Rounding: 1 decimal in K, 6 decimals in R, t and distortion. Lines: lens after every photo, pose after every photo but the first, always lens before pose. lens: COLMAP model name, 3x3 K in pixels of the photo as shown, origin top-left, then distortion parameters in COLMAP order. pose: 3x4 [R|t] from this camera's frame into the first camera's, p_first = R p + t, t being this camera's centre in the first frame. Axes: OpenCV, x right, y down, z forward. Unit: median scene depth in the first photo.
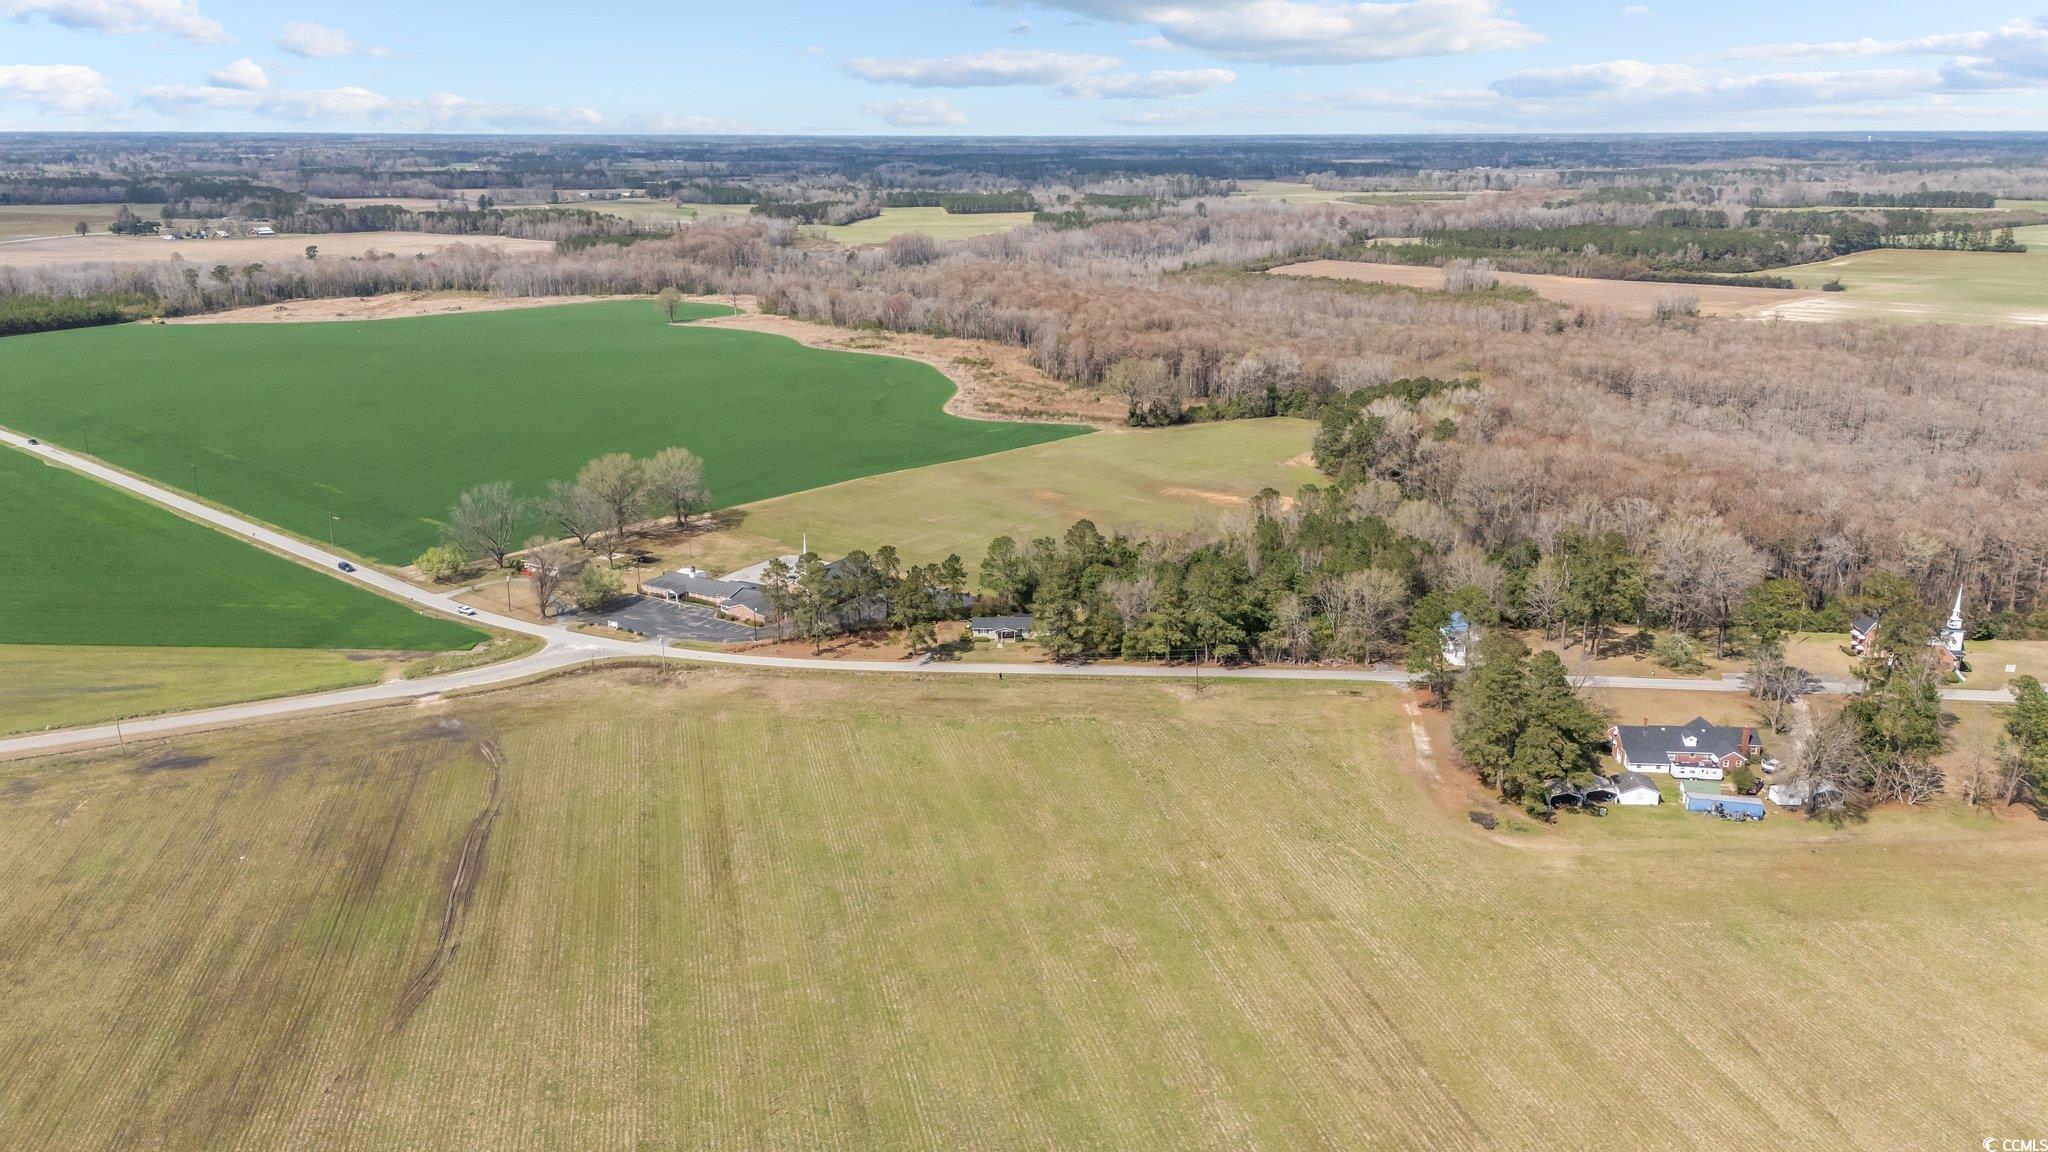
lens RADIAL K [[1533.6, 0, 1005.8], [0, 1533.6, 613.8], [0, 0, 1]] dist [0.062464, -0.063782]
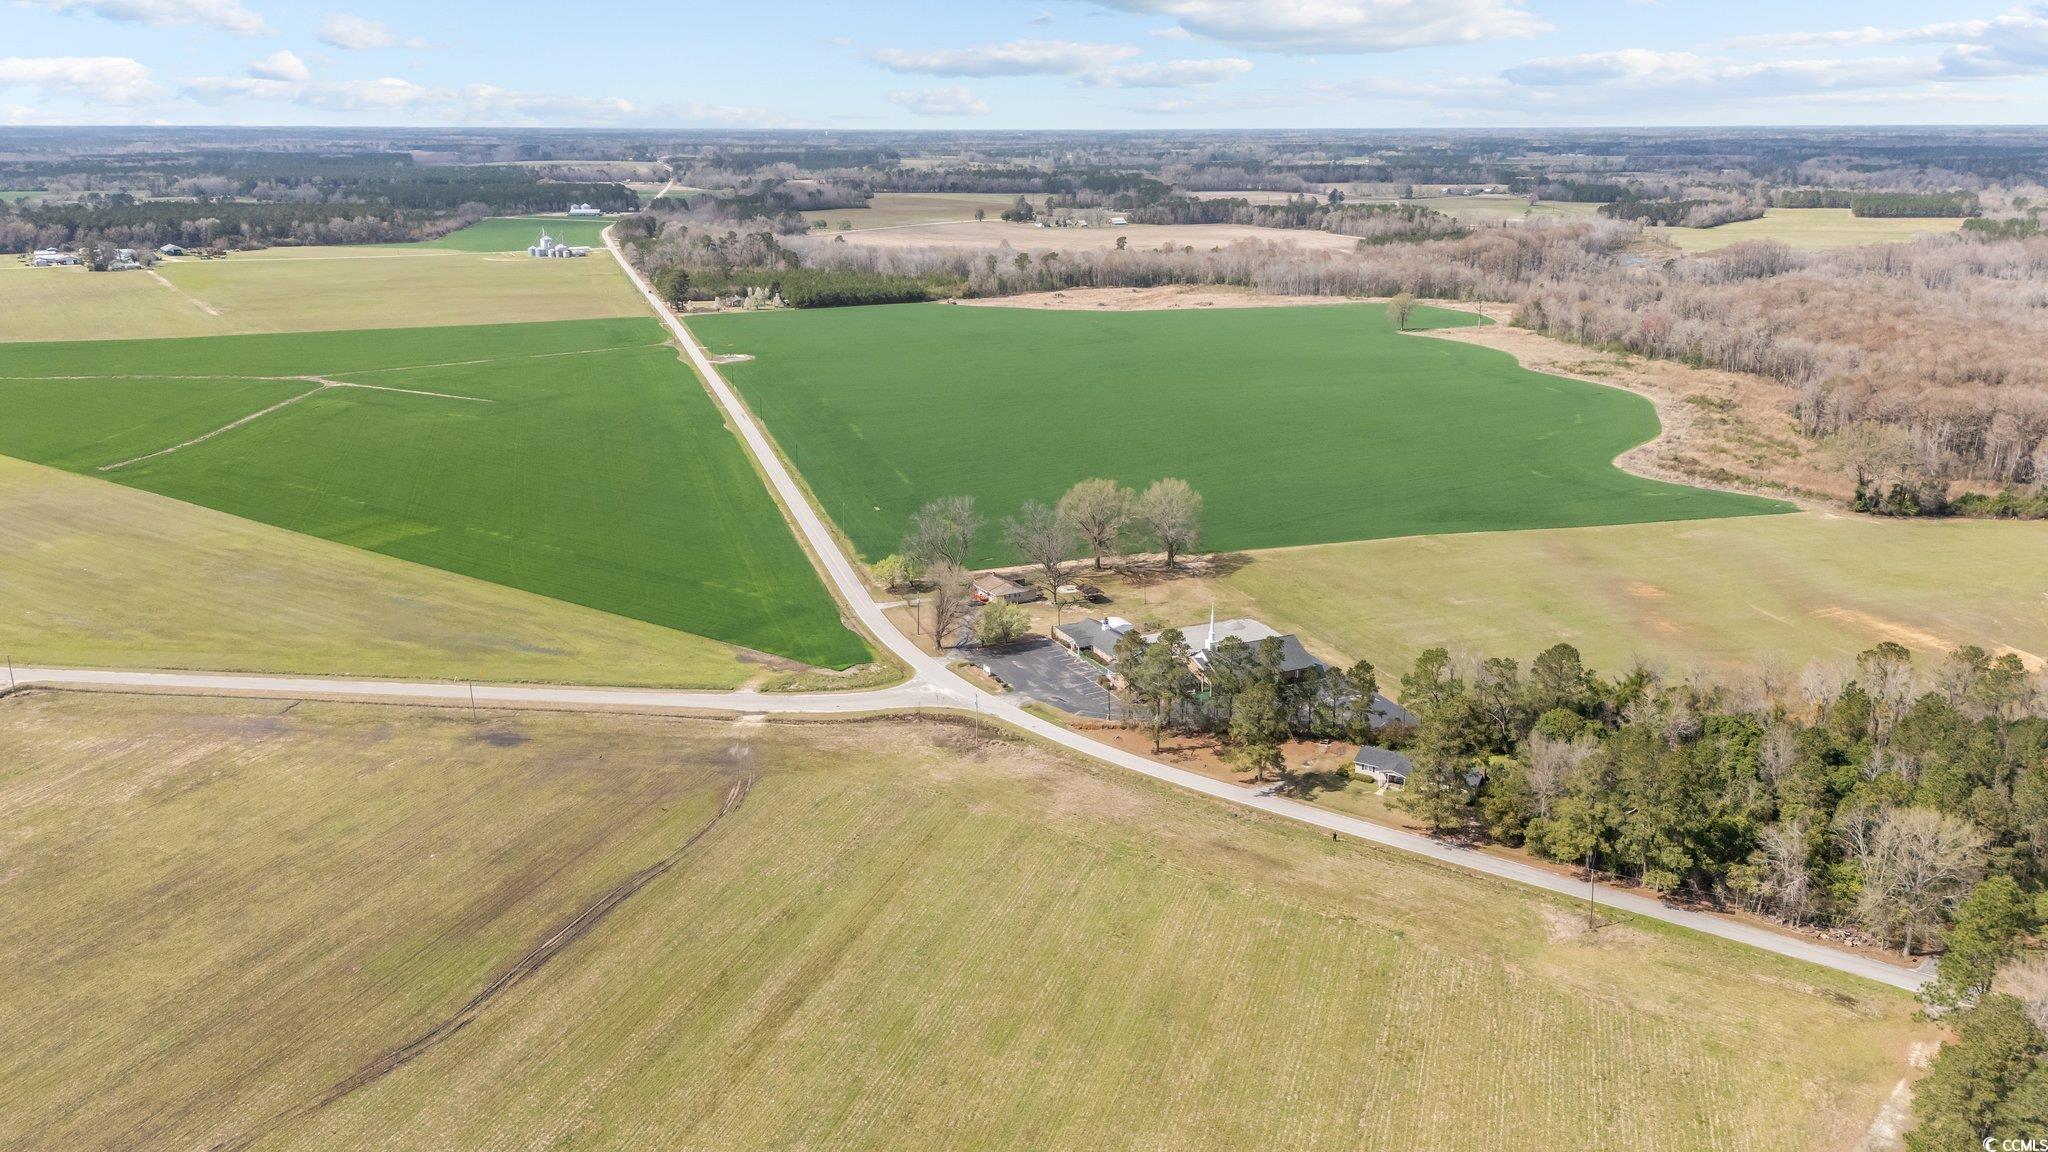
lens RADIAL K [[1533.6, 0, 1022.6], [0, 1533.6, 585.1], [0, 0, 1]] dist [0.062464, -0.063782]
pose [[0.842203, 0.152516, -0.517139, 0.235351], [-0.159377, 0.986717, 0.031446, -0.079276], [0.515066, 0.055936, 0.855324, 0.257339]]
